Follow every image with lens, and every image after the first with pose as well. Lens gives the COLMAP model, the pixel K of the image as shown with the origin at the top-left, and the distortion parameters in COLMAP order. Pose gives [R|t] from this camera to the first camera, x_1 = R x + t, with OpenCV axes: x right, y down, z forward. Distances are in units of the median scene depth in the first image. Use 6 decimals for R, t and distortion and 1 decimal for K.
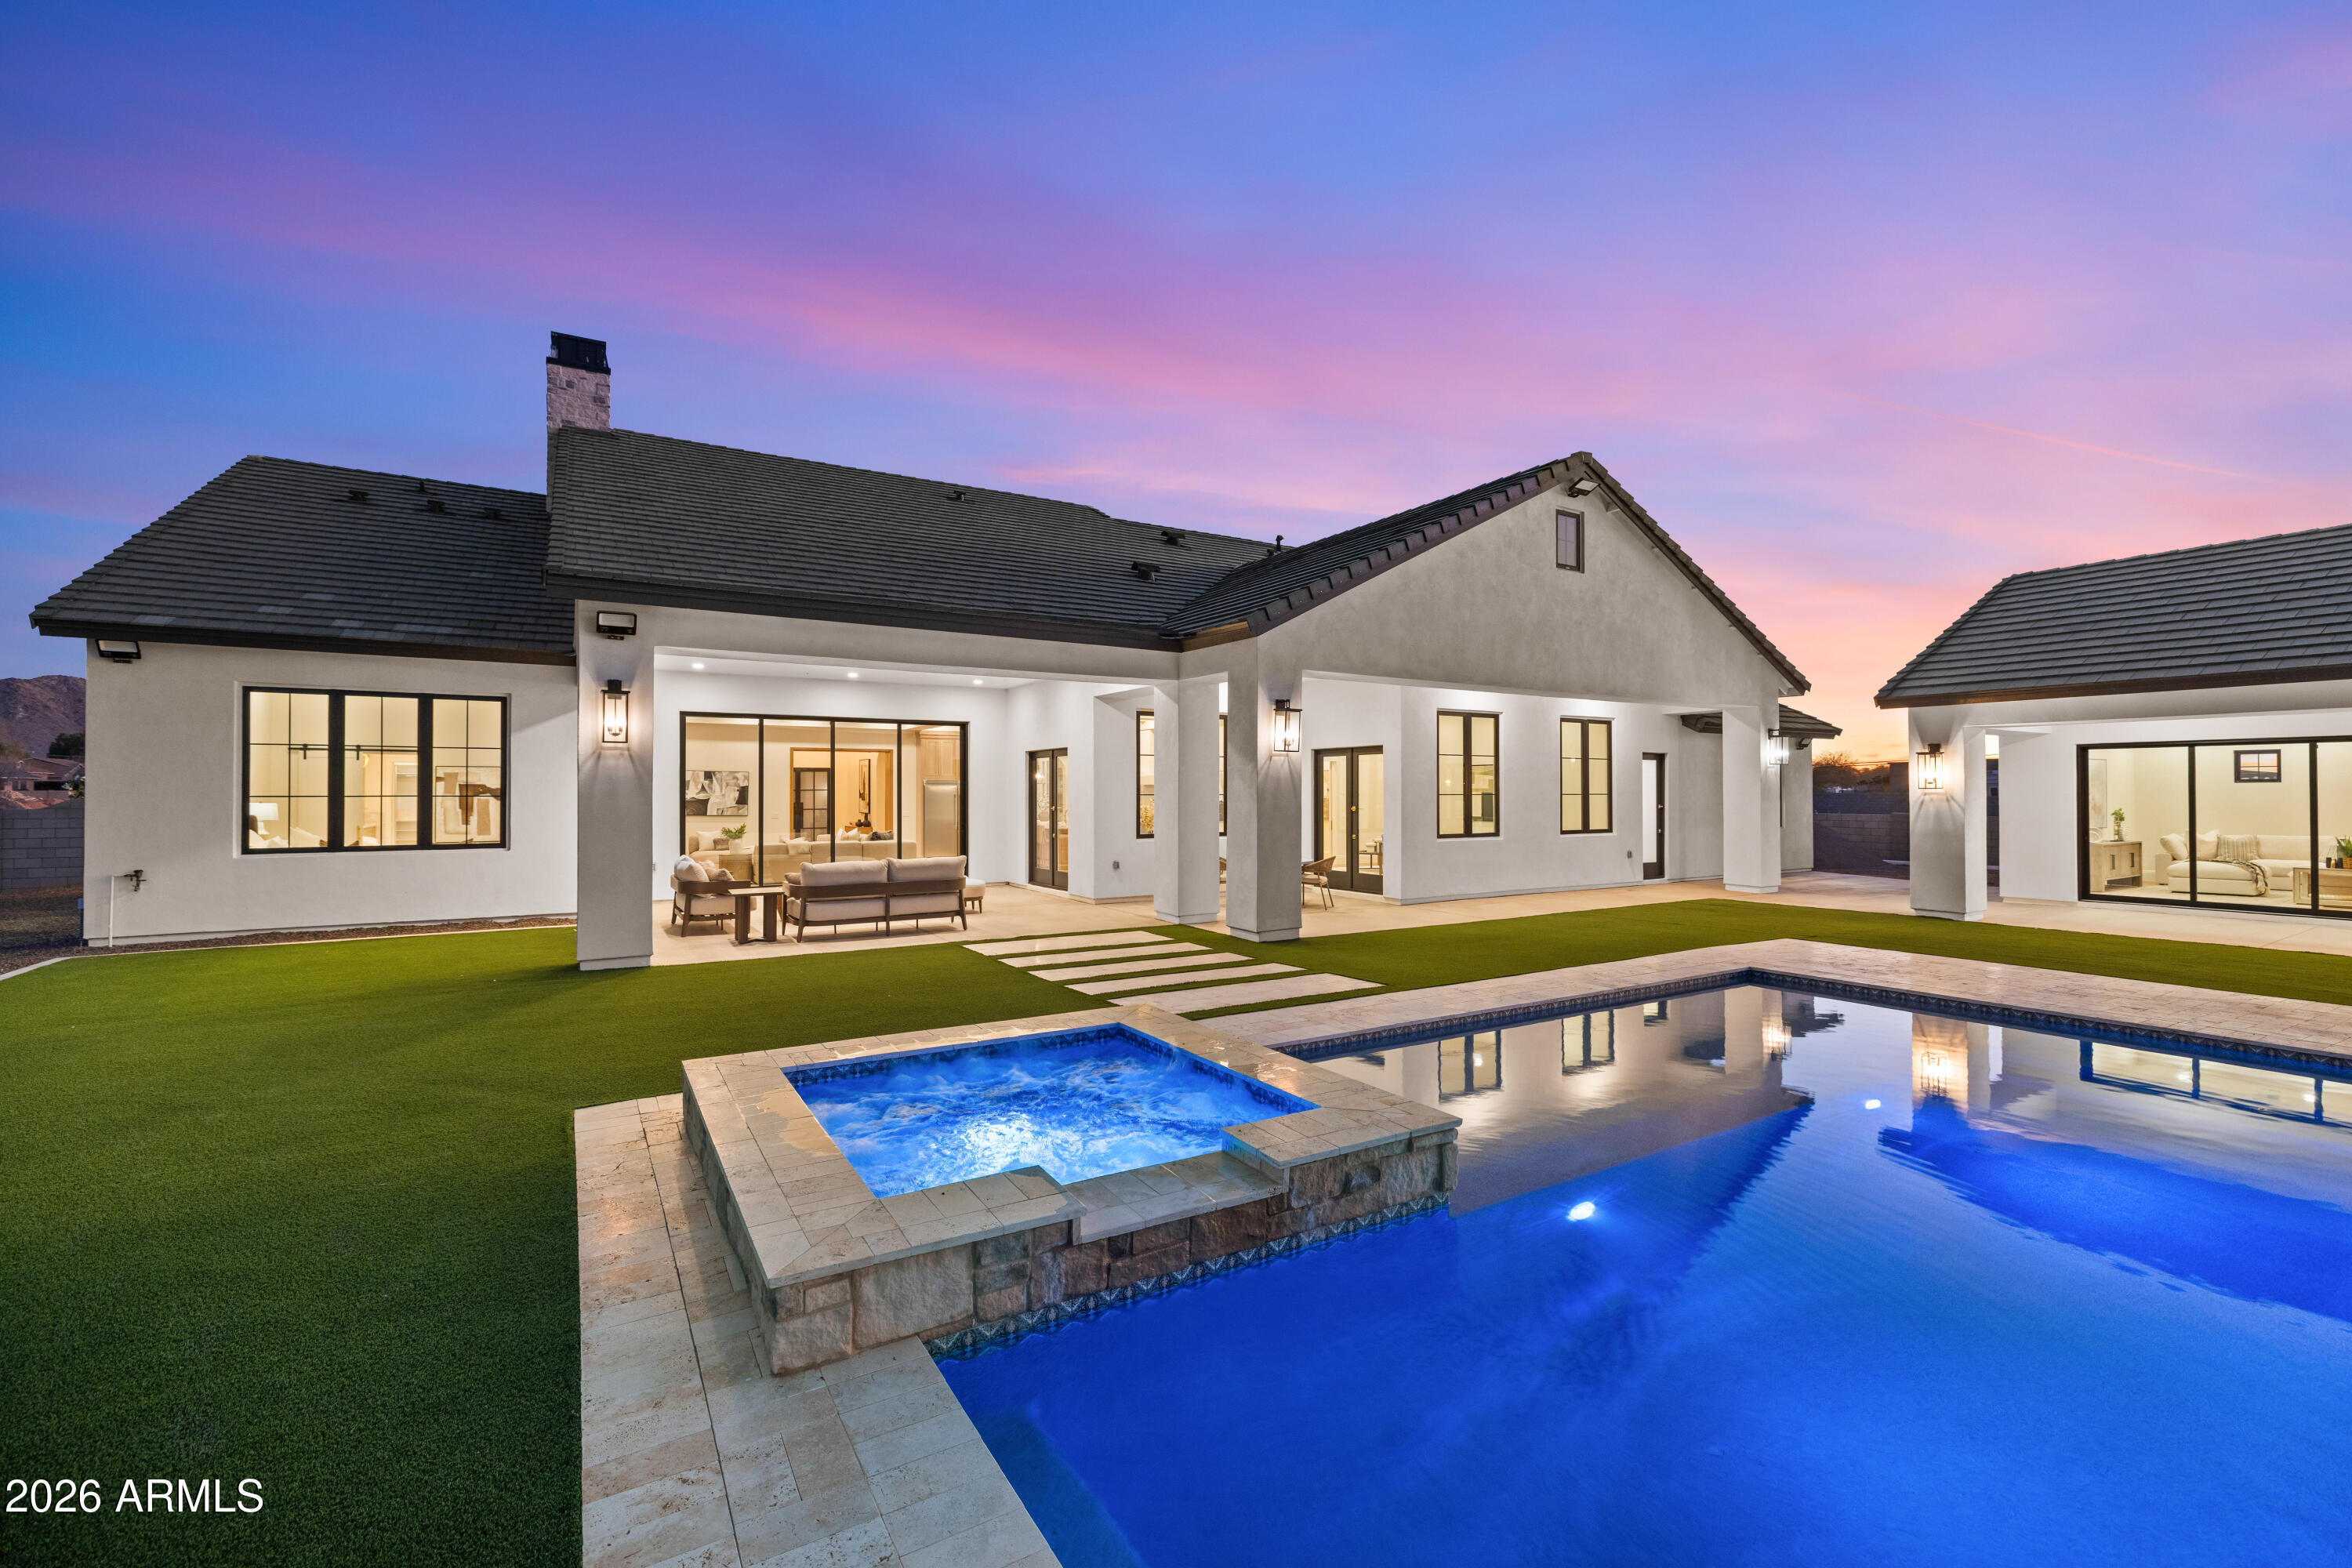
lens RADIAL K [[992.2, 0, 1176.2], [0, 992.2, 774.3], [0, 0, 1]] dist [-0.000589, -0.000053]
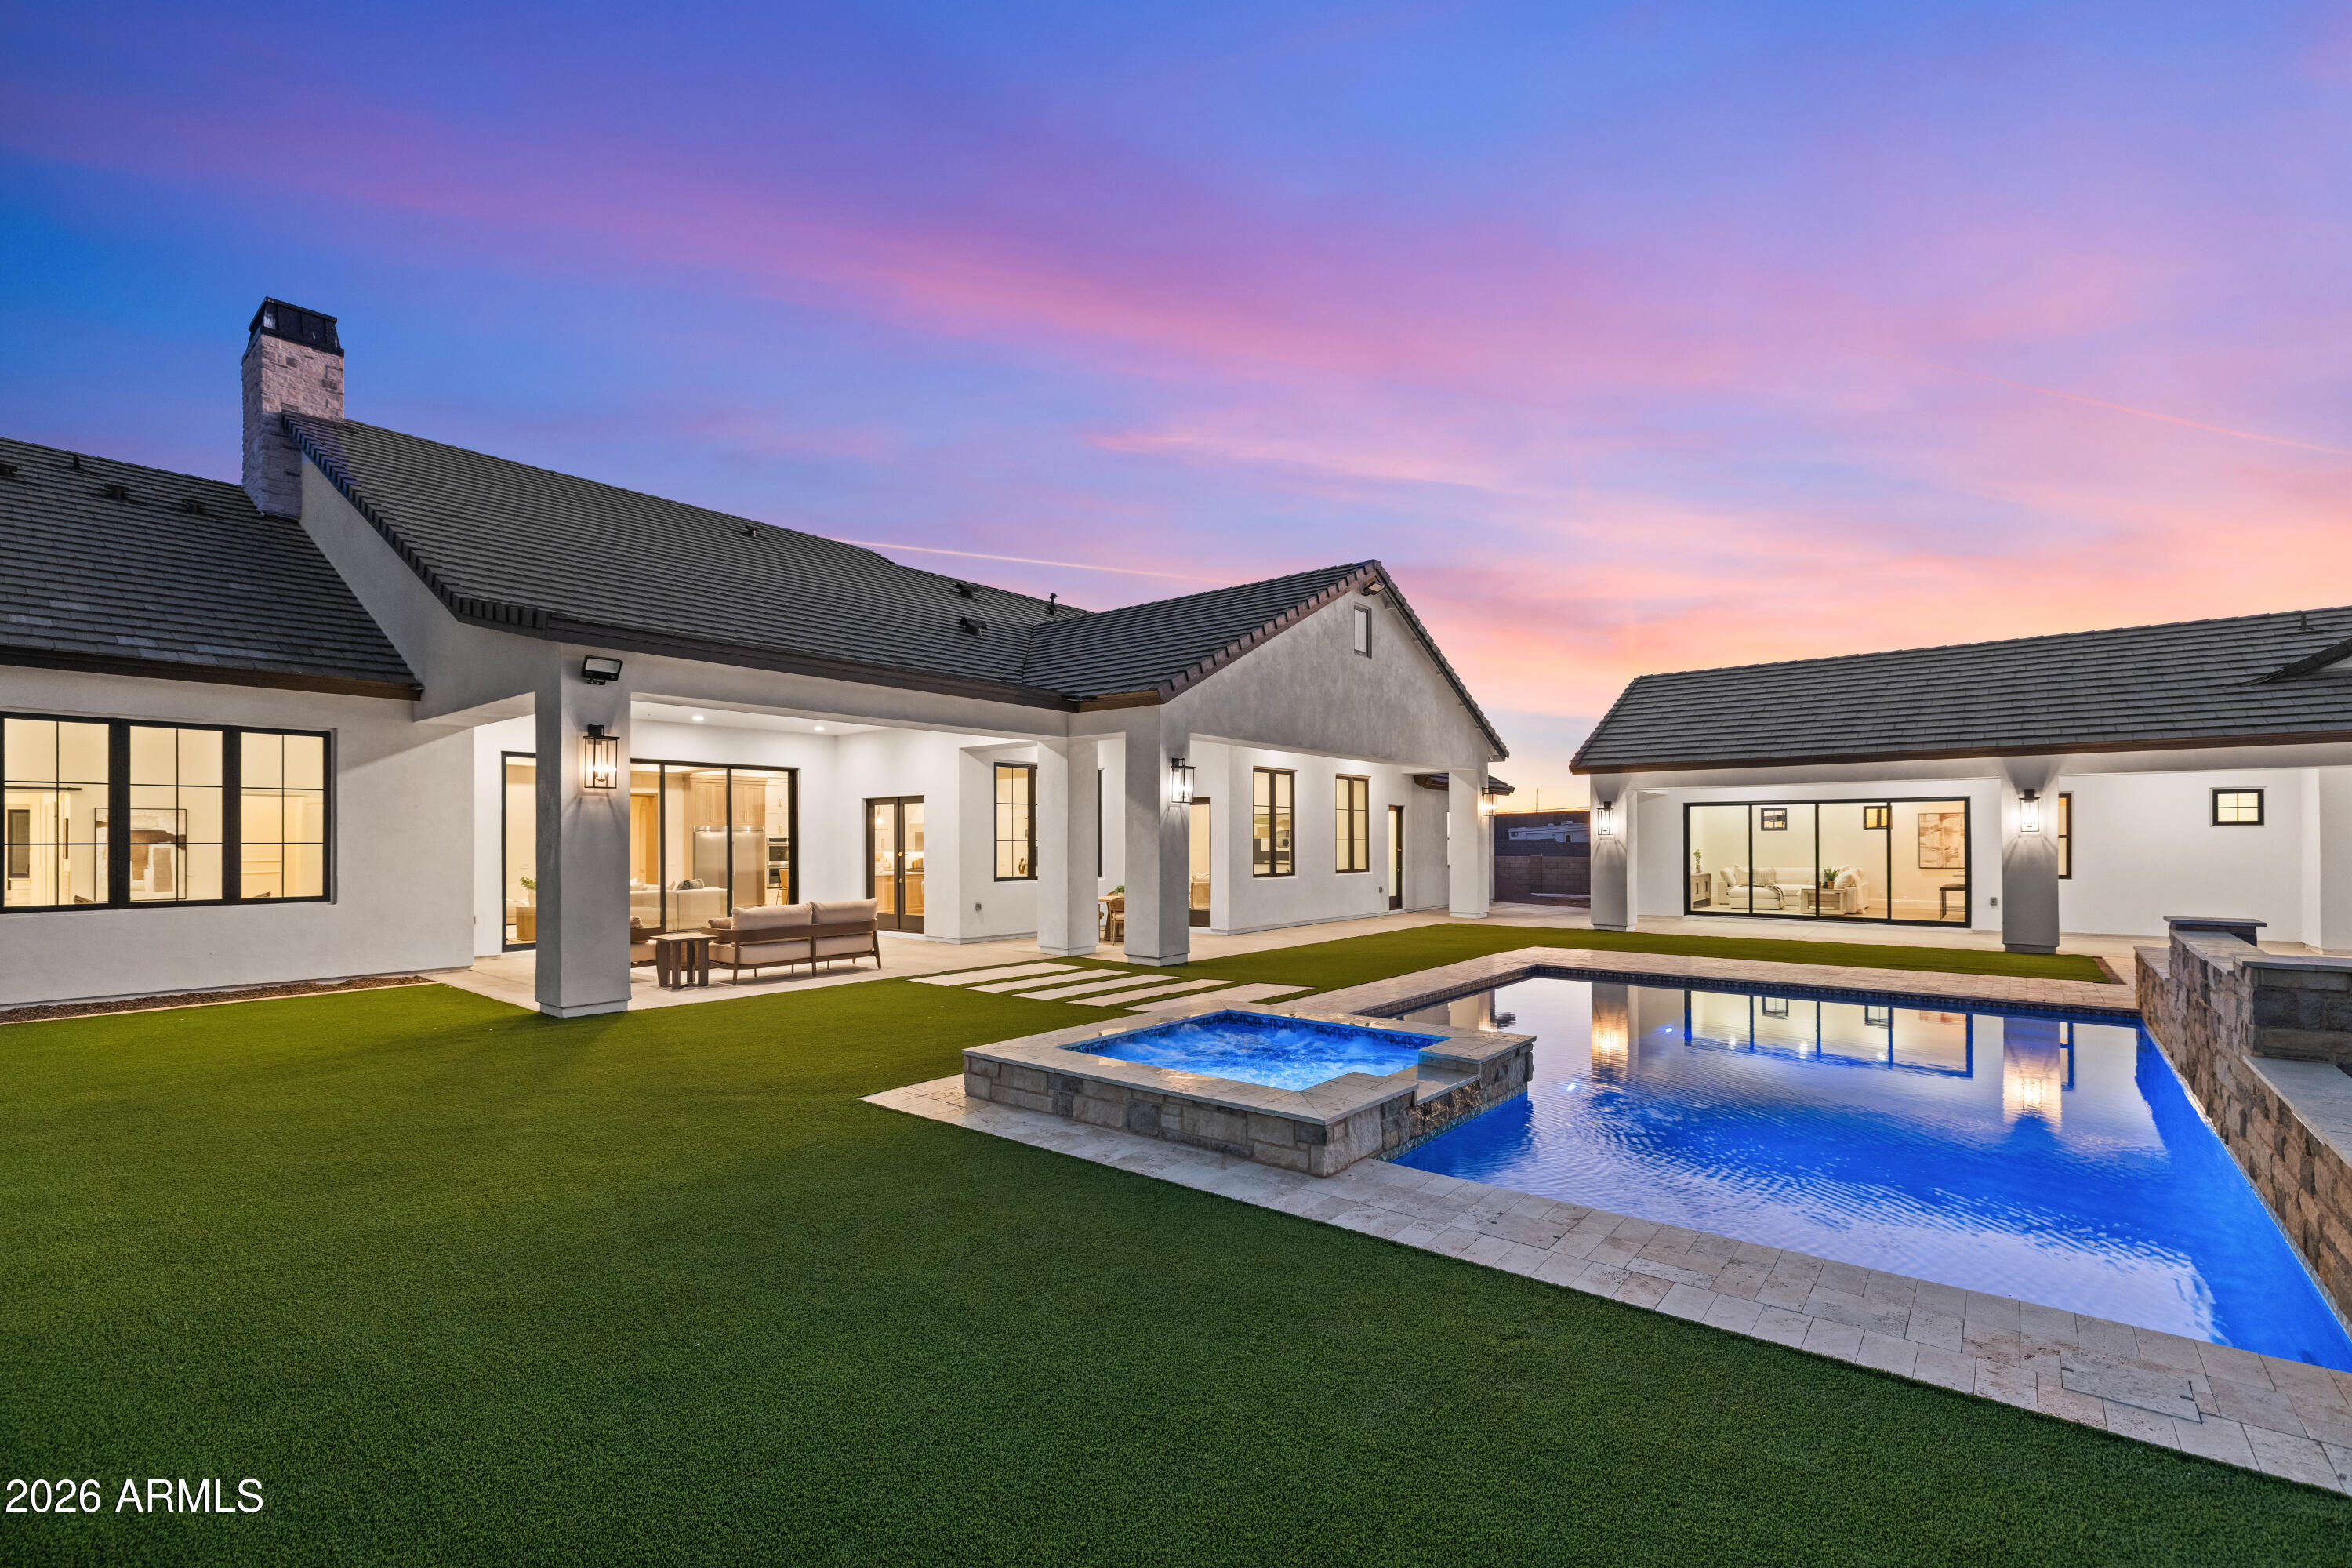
lens RADIAL K [[1020.1, 0, 1176.1], [0, 1020.1, 824.8], [0, 0, 1]] dist [0.000561, -0.000033]
pose [[0.942986, 0.003007, 0.332820, -0.237589], [-0.004033, 0.999989, 0.002391, 0.000184], [-0.332809, -0.003597, 0.942987, -0.108071]]
